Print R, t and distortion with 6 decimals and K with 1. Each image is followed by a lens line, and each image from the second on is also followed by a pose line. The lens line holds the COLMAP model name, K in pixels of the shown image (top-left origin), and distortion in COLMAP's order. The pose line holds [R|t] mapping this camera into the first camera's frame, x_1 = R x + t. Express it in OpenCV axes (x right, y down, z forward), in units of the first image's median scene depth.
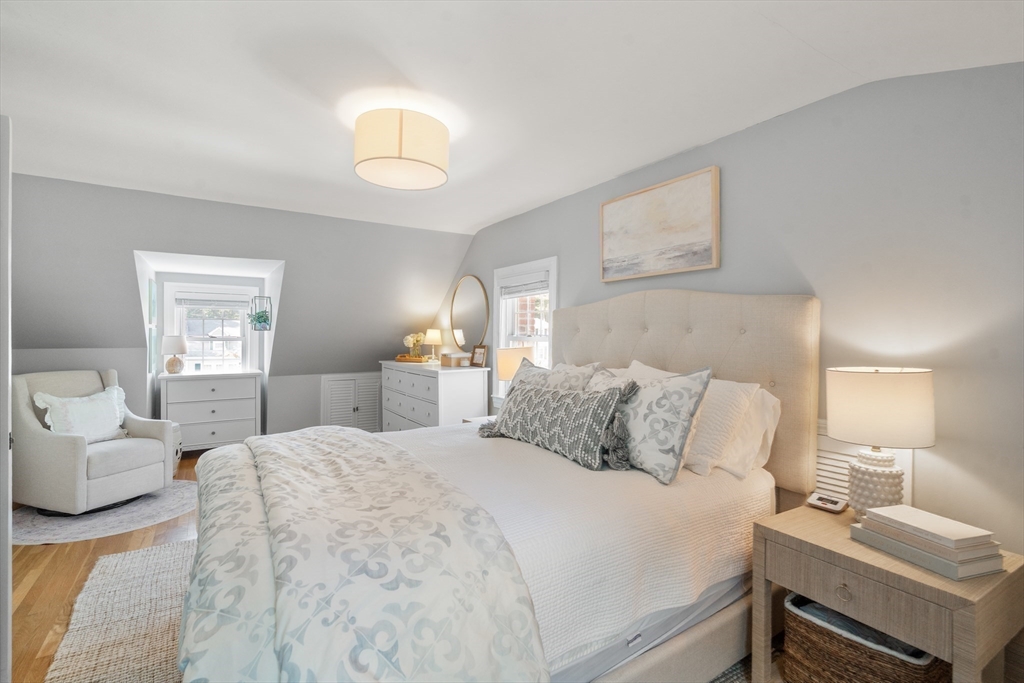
lens RADIAL K [[466.8, 0, 511.9], [0, 466.8, 337.1], [0, 0, 1]] dist [-0.006132, 0.002102]
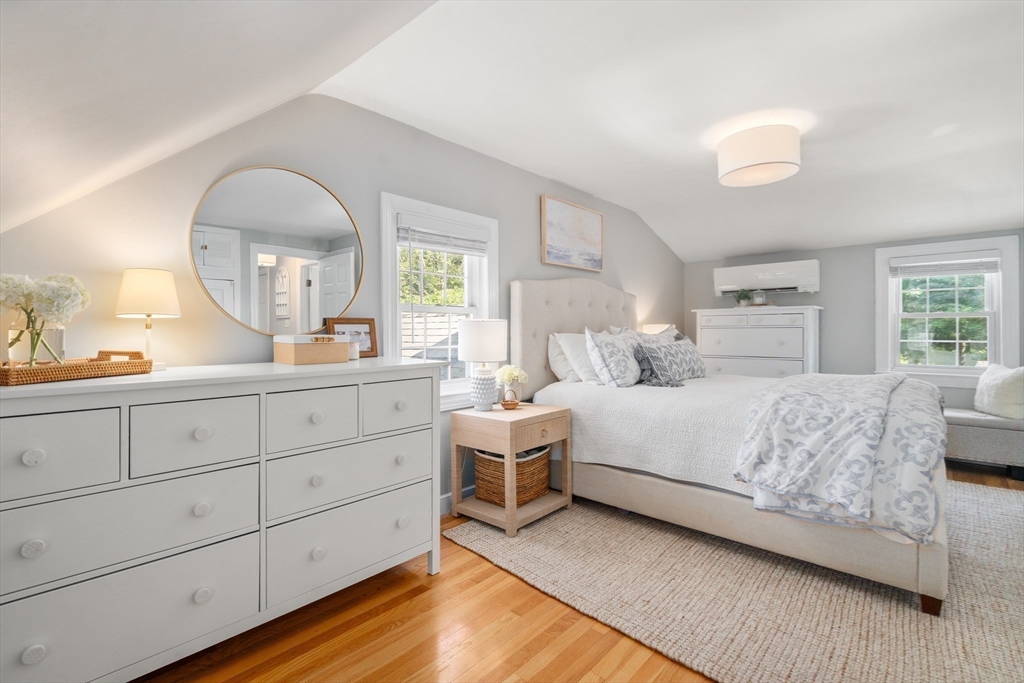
lens RADIAL K [[466.8, 0, 512.1], [0, 466.8, 333.0], [0, 0, 1]] dist [-0.006132, 0.002102]
pose [[-0.246816, -0.012635, 0.968980, -0.912621], [0.008227, 0.999852, 0.015133, 0.036157], [-0.969027, 0.011707, -0.246675, 1.389867]]
